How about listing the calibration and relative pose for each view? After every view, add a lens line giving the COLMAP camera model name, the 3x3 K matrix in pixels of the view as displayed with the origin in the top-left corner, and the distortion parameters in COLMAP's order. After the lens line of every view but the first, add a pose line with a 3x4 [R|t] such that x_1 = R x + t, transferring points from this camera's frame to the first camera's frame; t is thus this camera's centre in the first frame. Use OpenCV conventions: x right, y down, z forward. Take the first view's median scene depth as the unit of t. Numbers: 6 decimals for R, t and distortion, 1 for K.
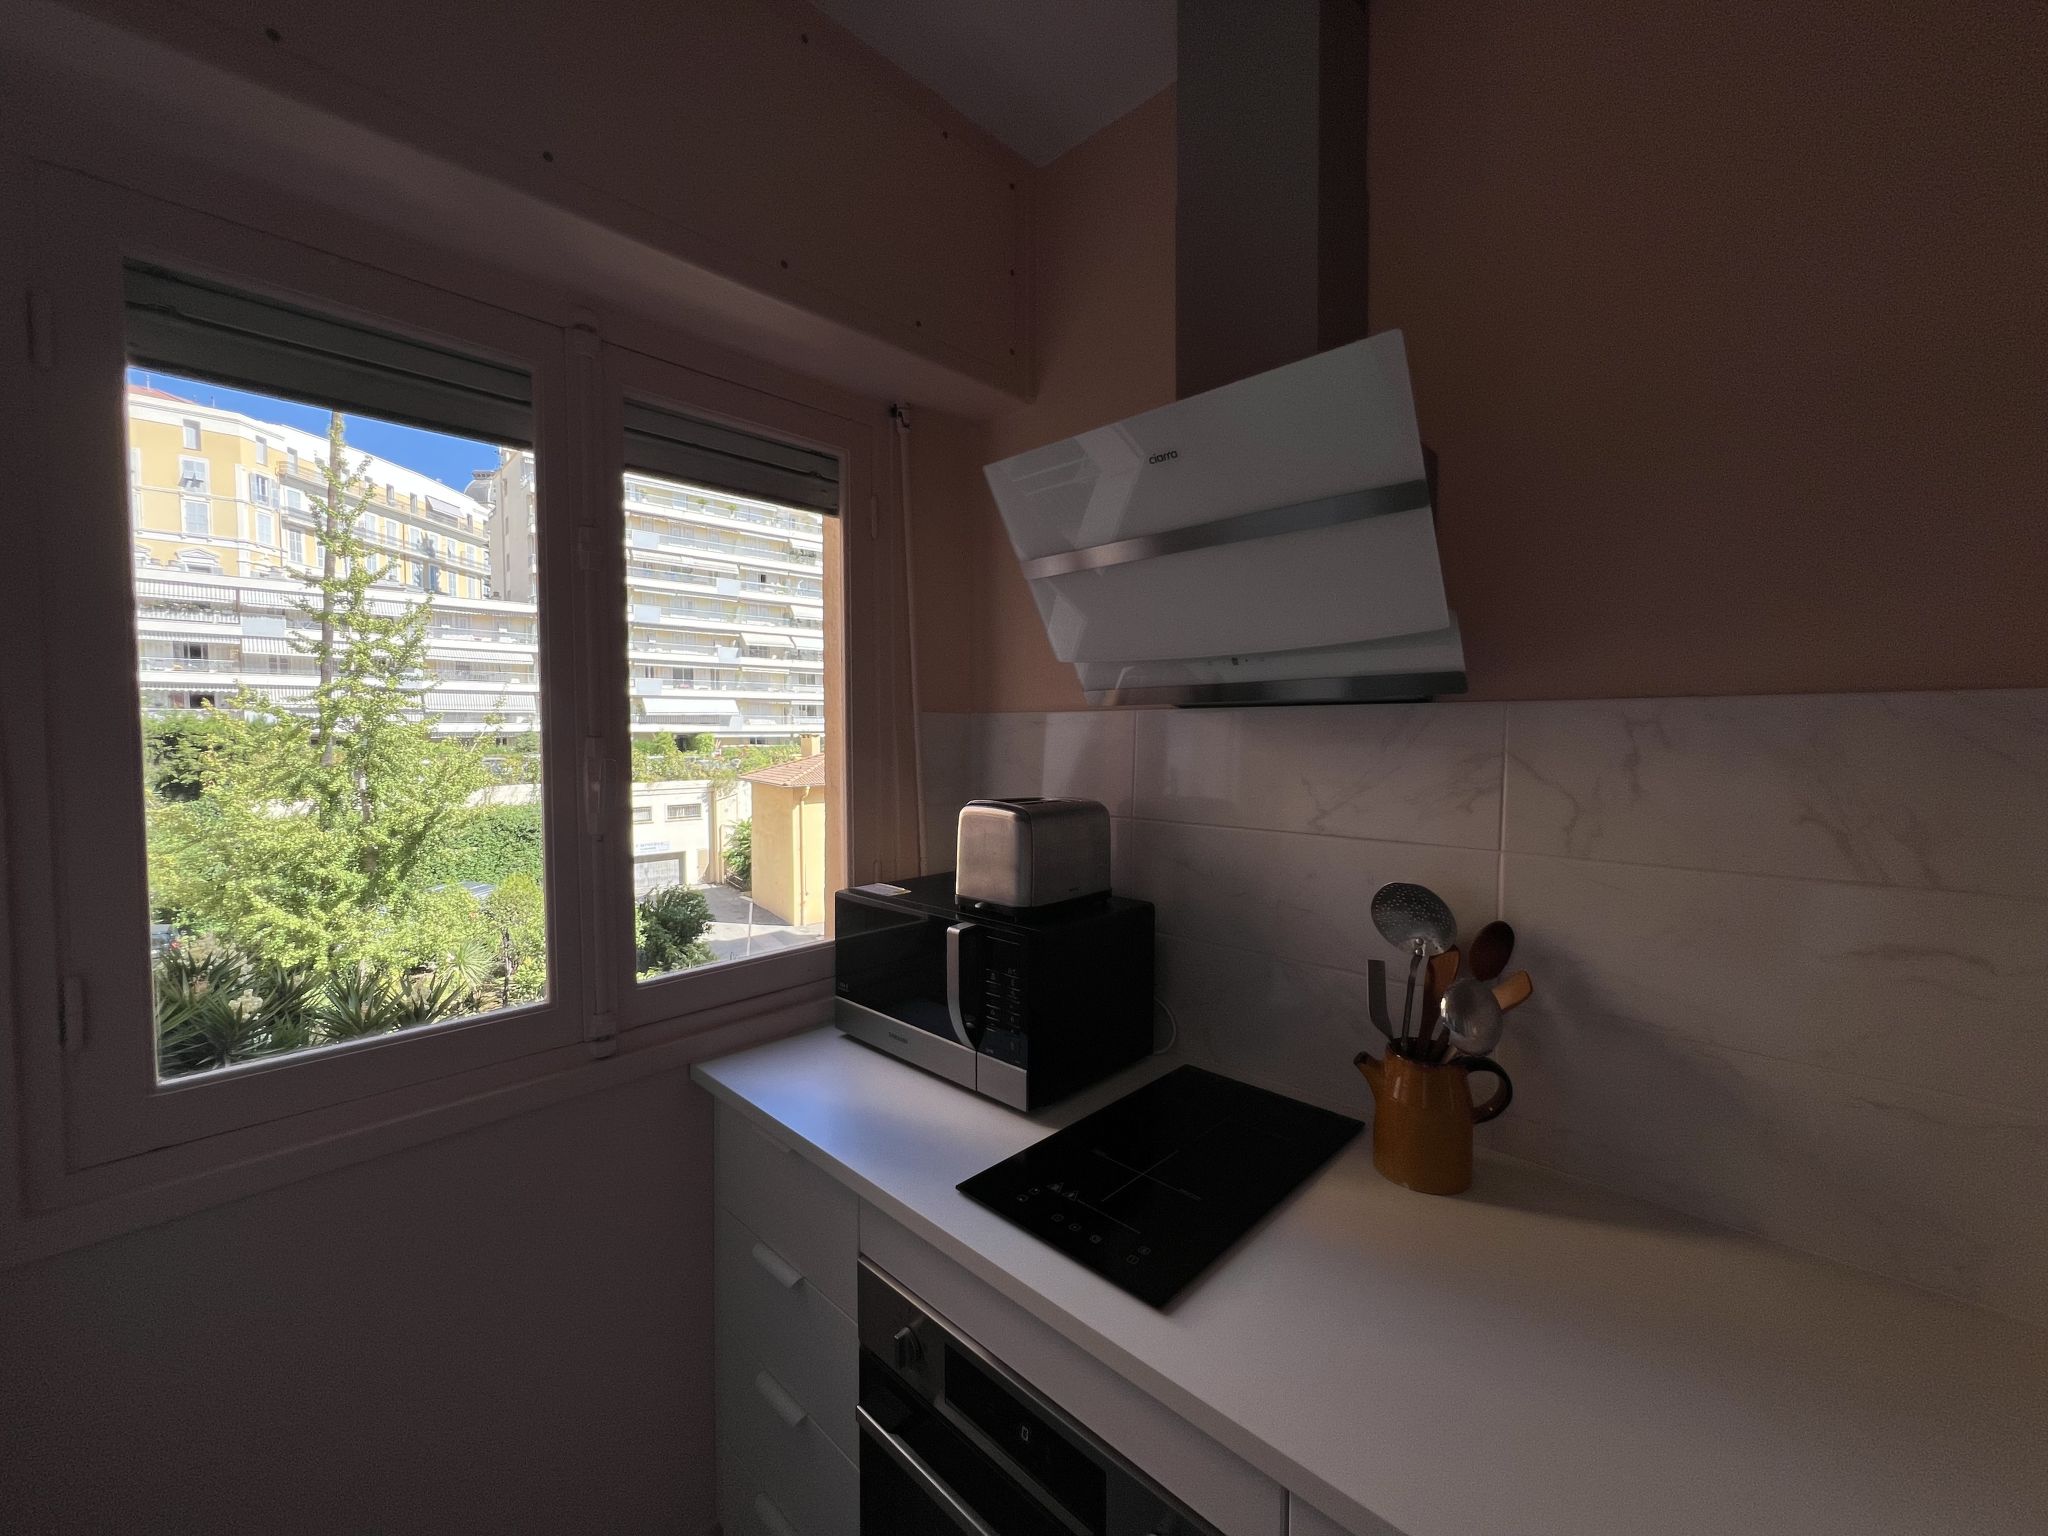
lens RADIAL K [[809.4, 0, 1028.3], [0, 809.4, 765.5], [0, 0, 1]] dist [0.000126, -0.000048]
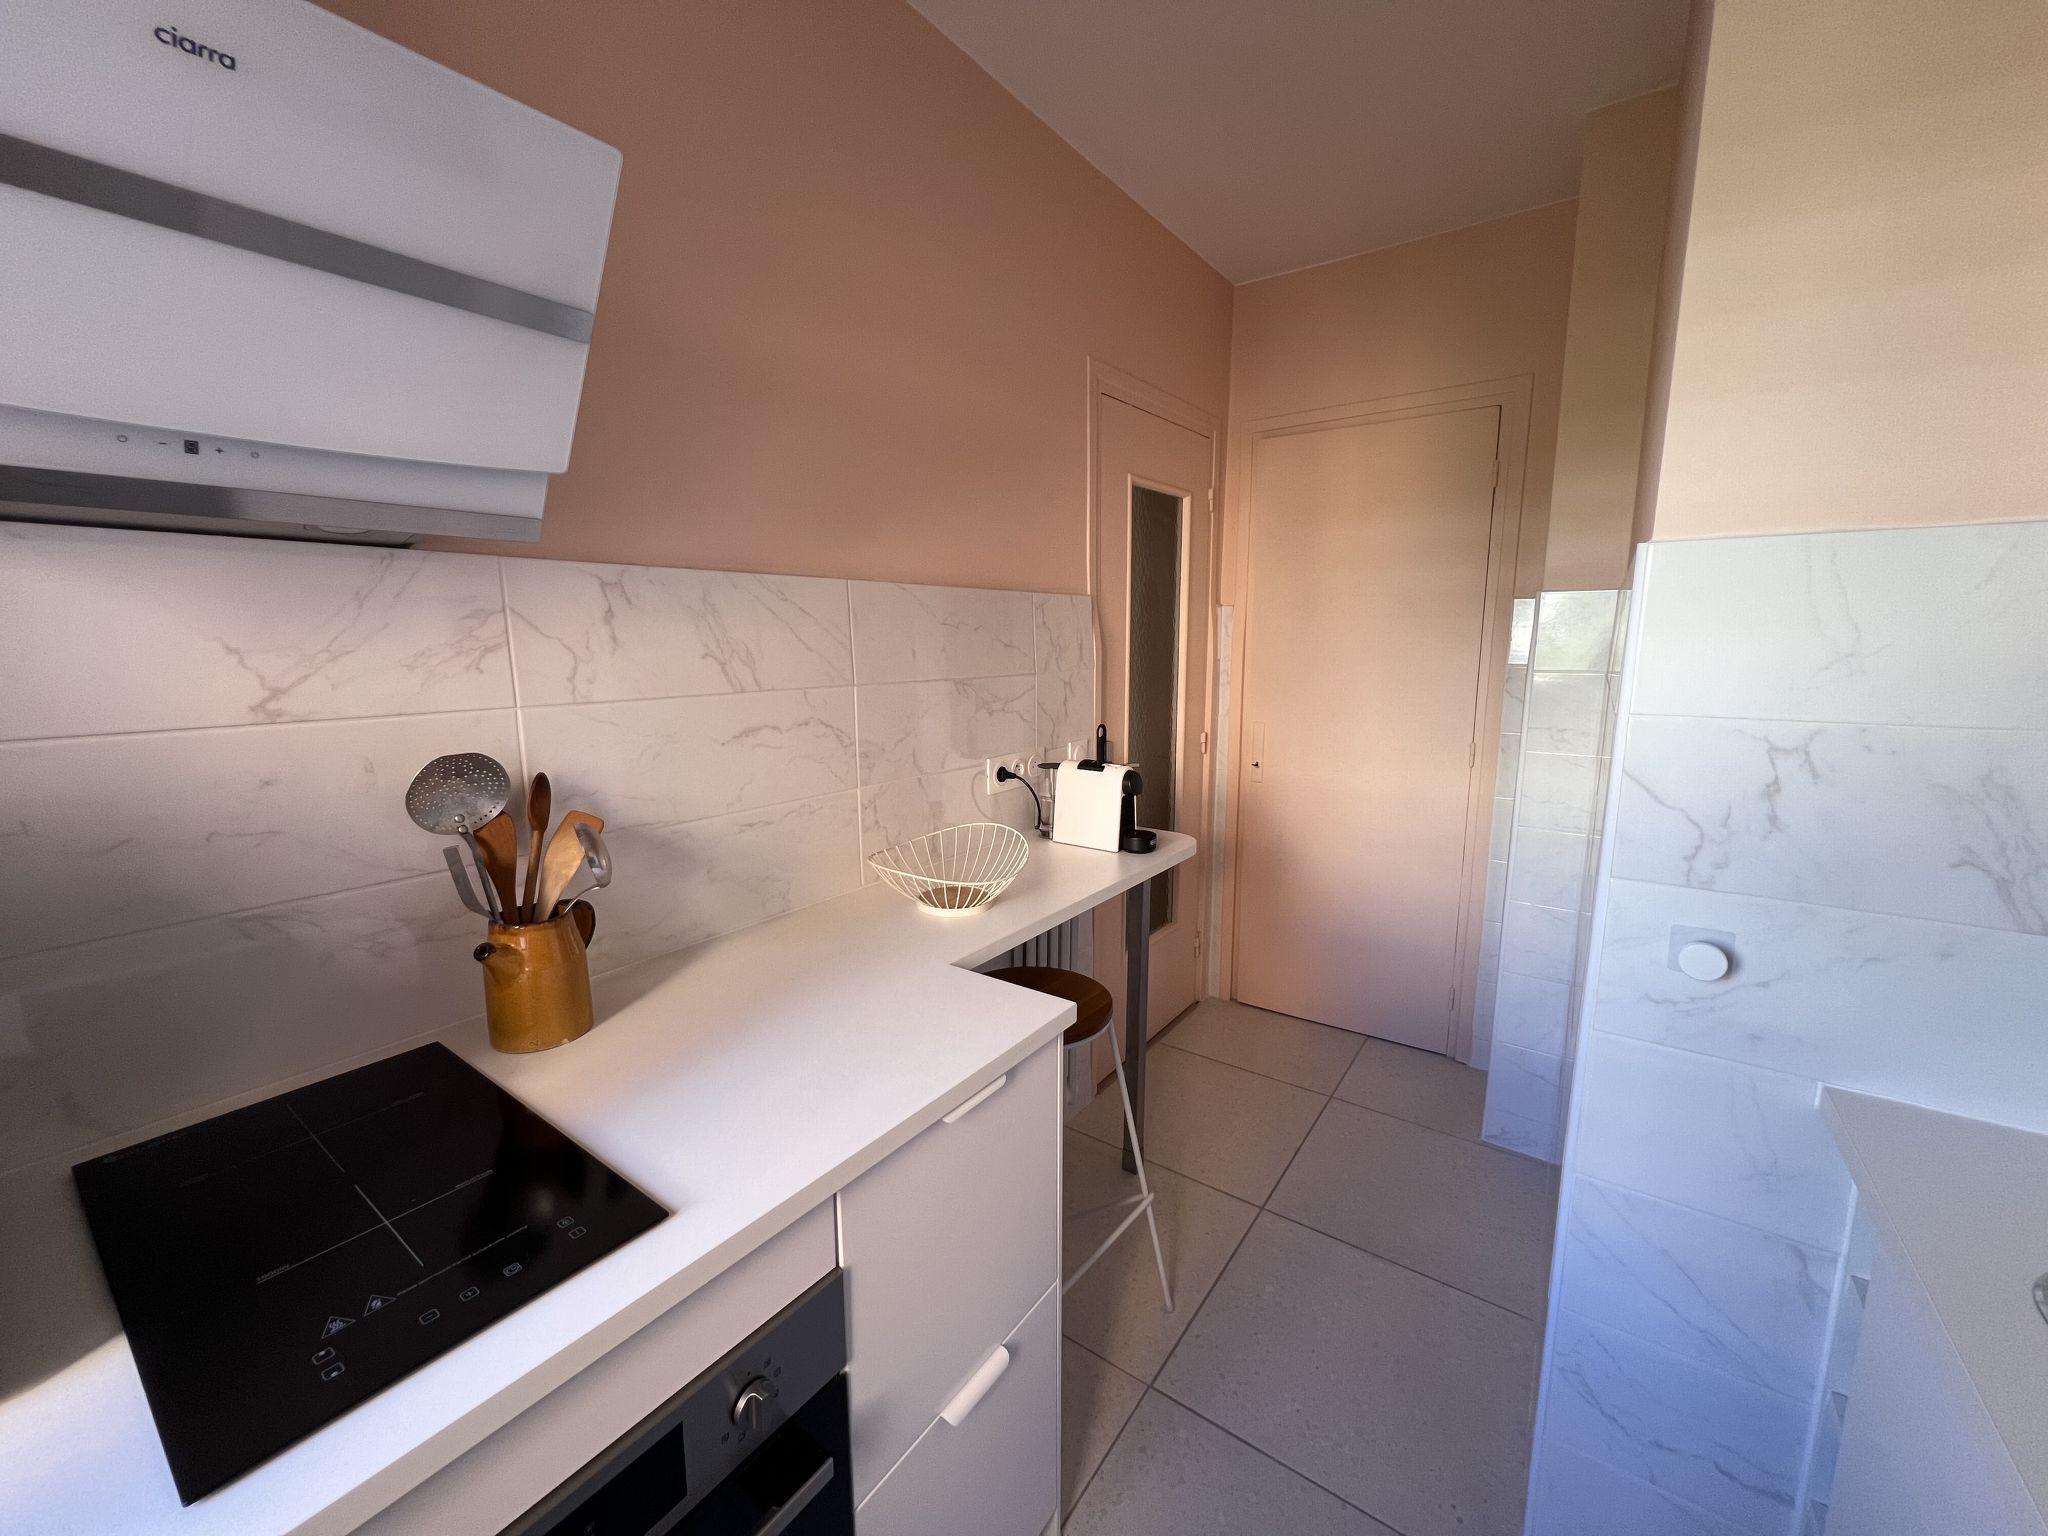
lens RADIAL K [[819.6, 0, 1019.5], [0, 819.6, 765.7], [0, 0, 1]] dist [-0.000970, 0.000362]
pose [[-0.130837, -0.155110, 0.979195, -0.493419], [0.043606, 0.985829, 0.161987, 0.037757], [-0.990444, 0.063893, -0.122219, 0.490443]]
